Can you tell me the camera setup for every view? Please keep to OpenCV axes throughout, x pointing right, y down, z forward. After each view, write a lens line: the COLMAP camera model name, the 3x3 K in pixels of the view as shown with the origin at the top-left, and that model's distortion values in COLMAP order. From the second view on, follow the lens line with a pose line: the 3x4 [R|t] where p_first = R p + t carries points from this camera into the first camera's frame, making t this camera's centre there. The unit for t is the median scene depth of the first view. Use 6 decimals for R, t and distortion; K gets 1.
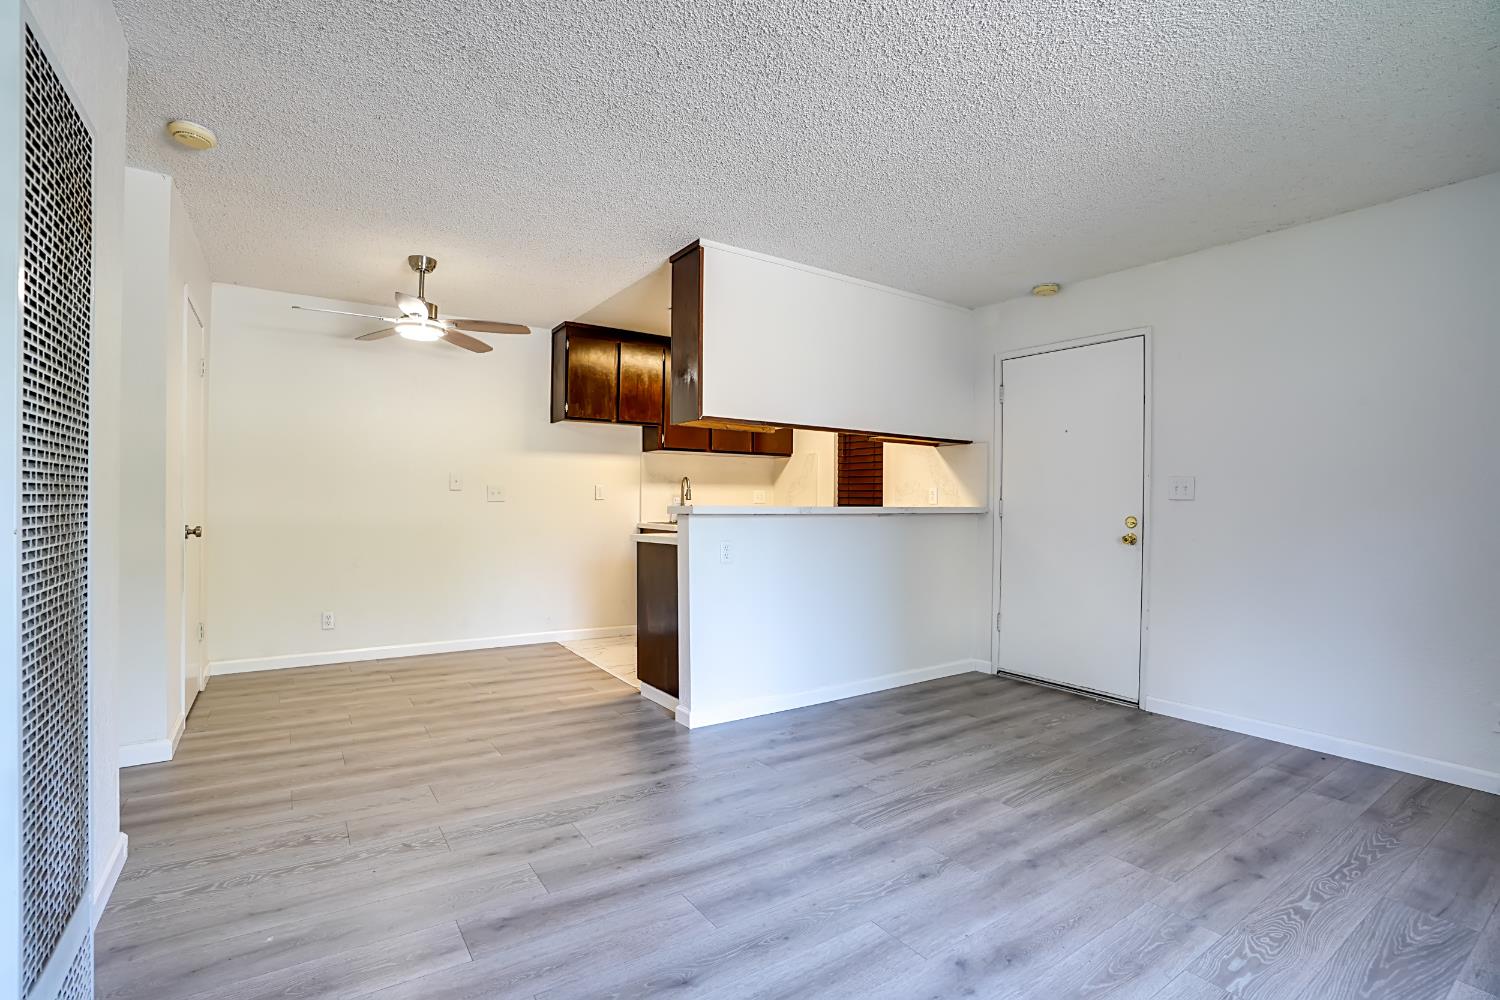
lens RADIAL K [[691.0, 0, 750.3], [0, 691.0, 504.4], [0, 0, 1]] dist [-0.084018, 0.031645]
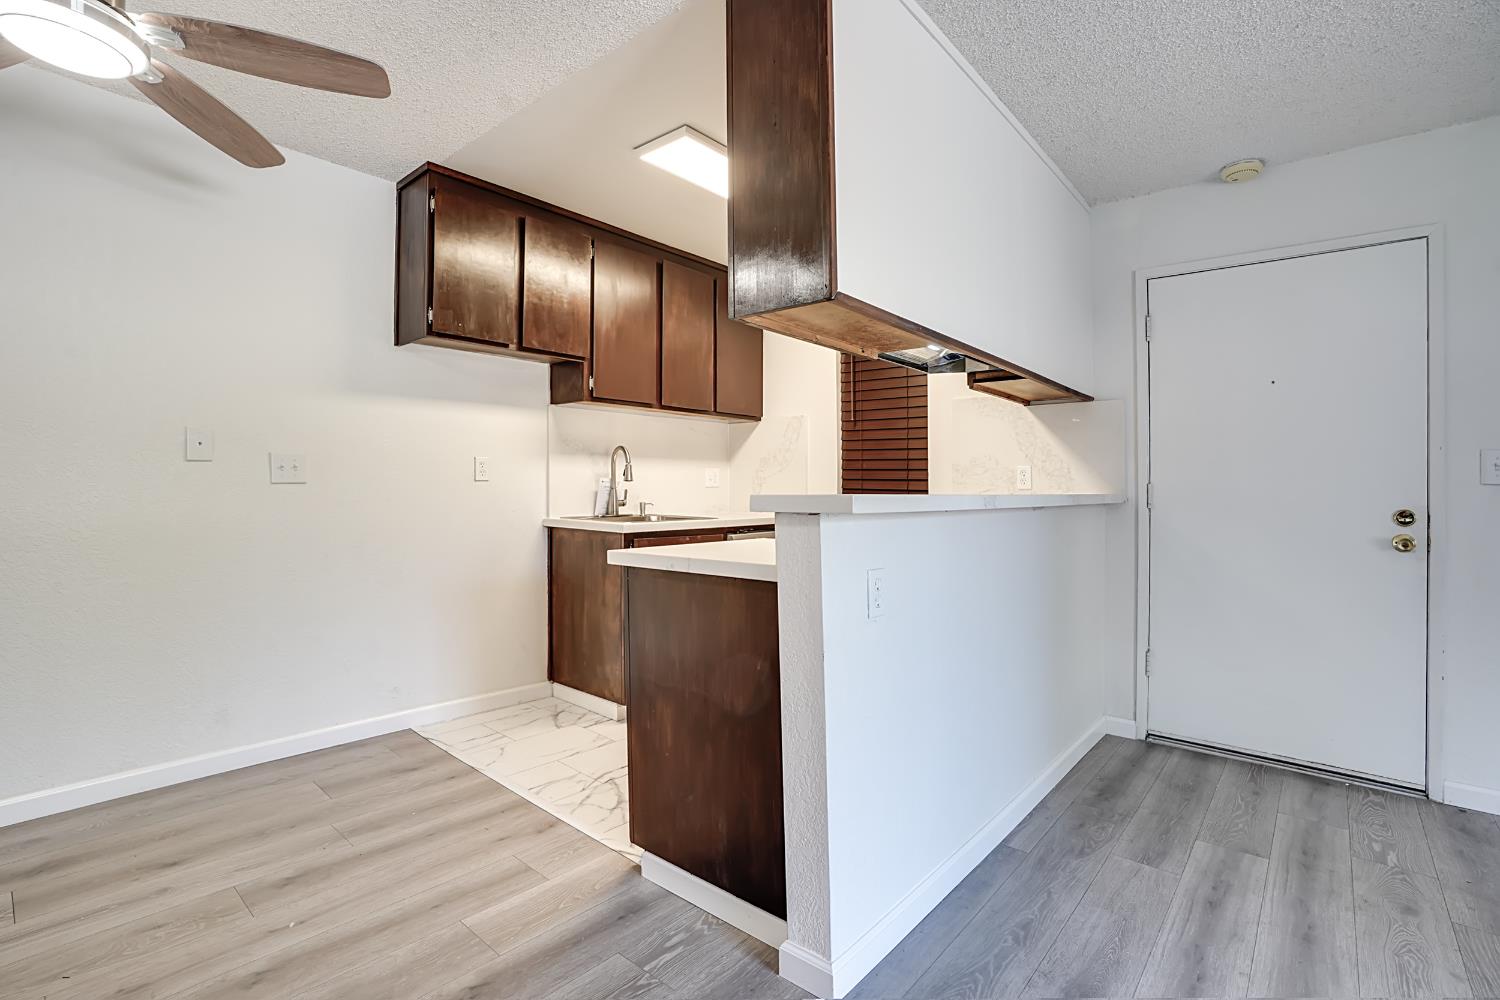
lens RADIAL K [[680.4, 0, 753.6], [0, 680.4, 494.3], [0, 0, 1]] dist [-0.072583, 0.027483]
pose [[0.961284, -0.001850, 0.275555, -0.207724], [-0.000625, 0.999960, 0.008893, -0.001064], [-0.275560, -0.008721, 0.961244, 0.507131]]
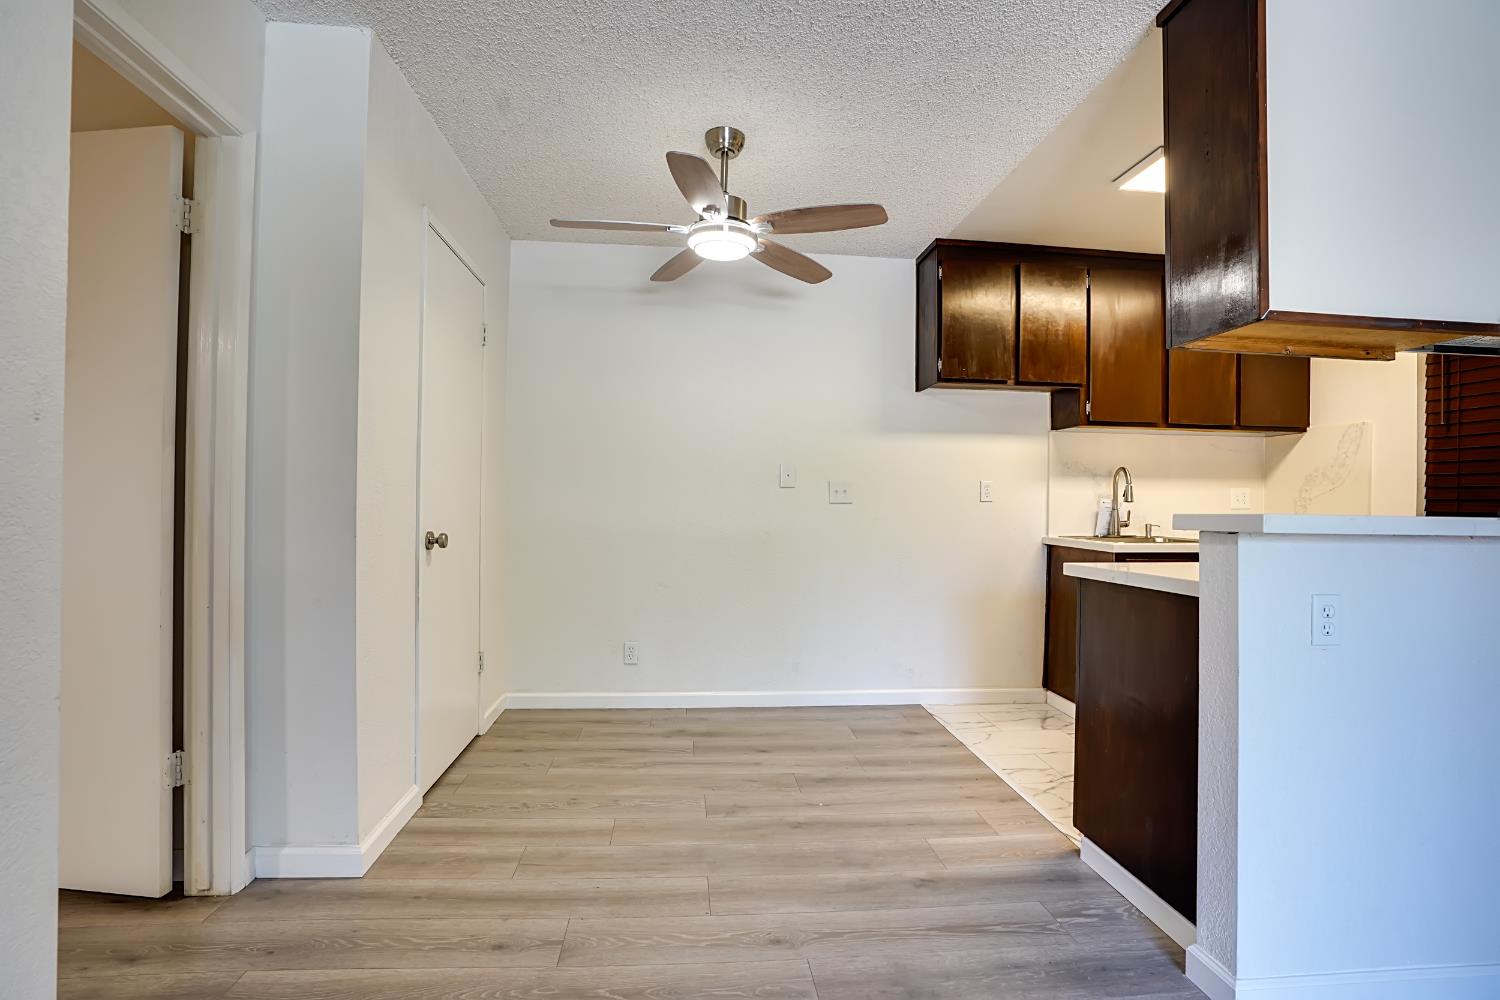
lens RADIAL K [[691.0, 0, 750.3], [0, 691.0, 504.4], [0, 0, 1]] dist [-0.084018, 0.031645]
pose [[0.877584, 0.005240, -0.479394, -0.133943], [-0.008286, 0.999957, -0.004238, 0.000616], [0.479351, 0.007692, 0.877590, 0.397155]]
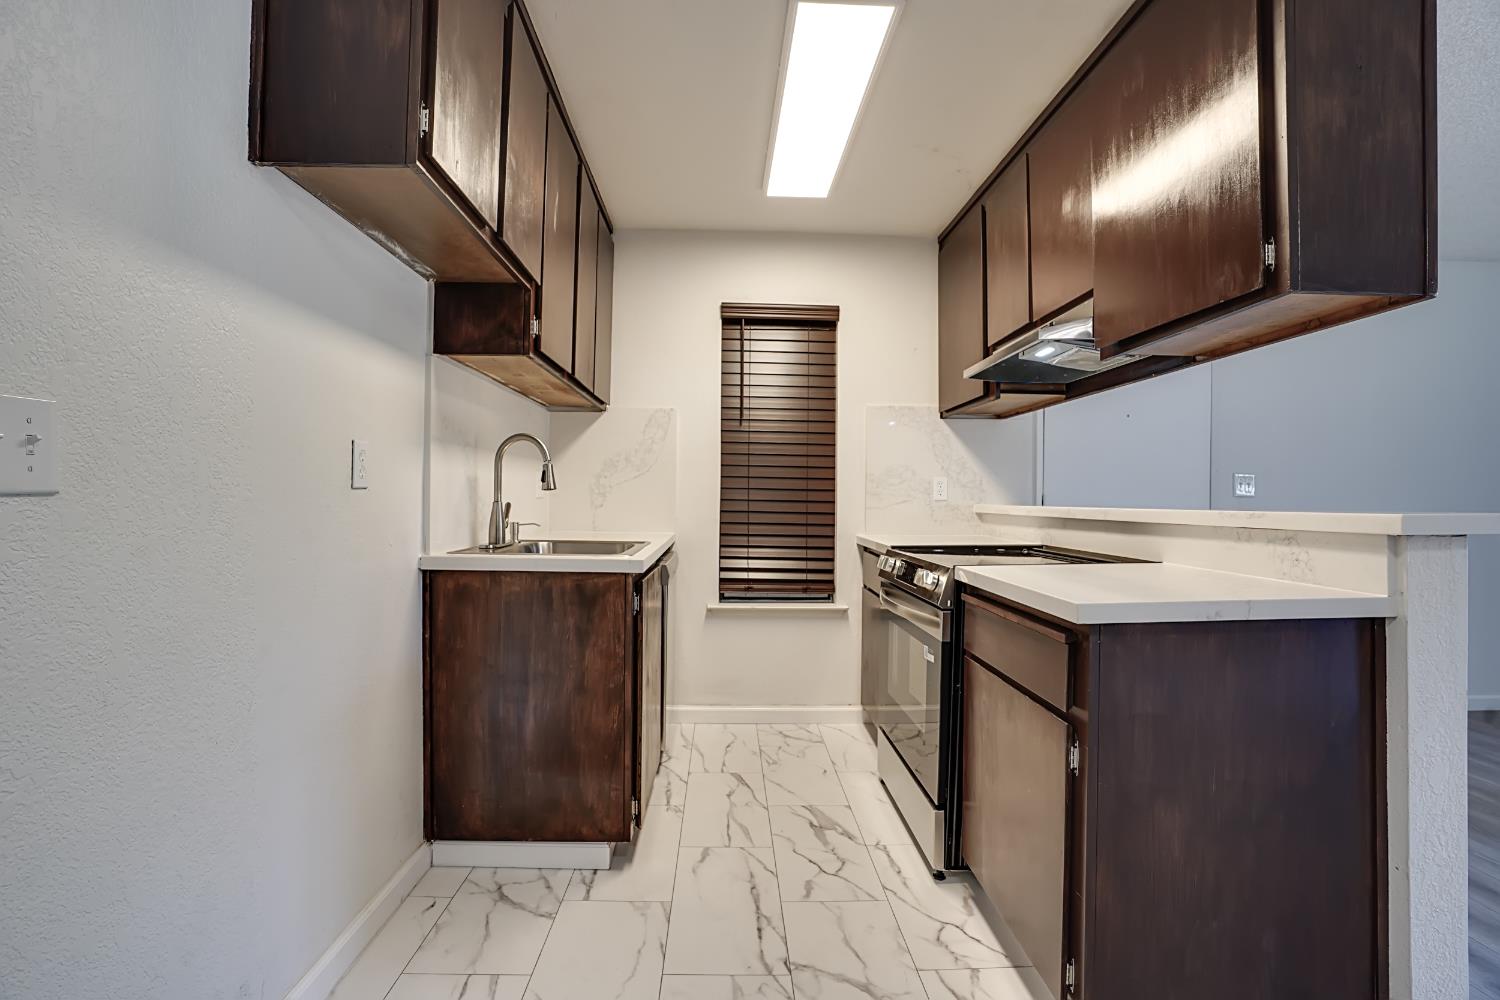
lens RADIAL K [[691.0, 0, 750.3], [0, 691.0, 504.4], [0, 0, 1]] dist [-0.084018, 0.031645]
pose [[0.534429, -0.009167, 0.845164, -0.501703], [-0.000581, 0.999937, 0.011213, -0.004613], [-0.845213, -0.006484, 0.534390, 0.945012]]
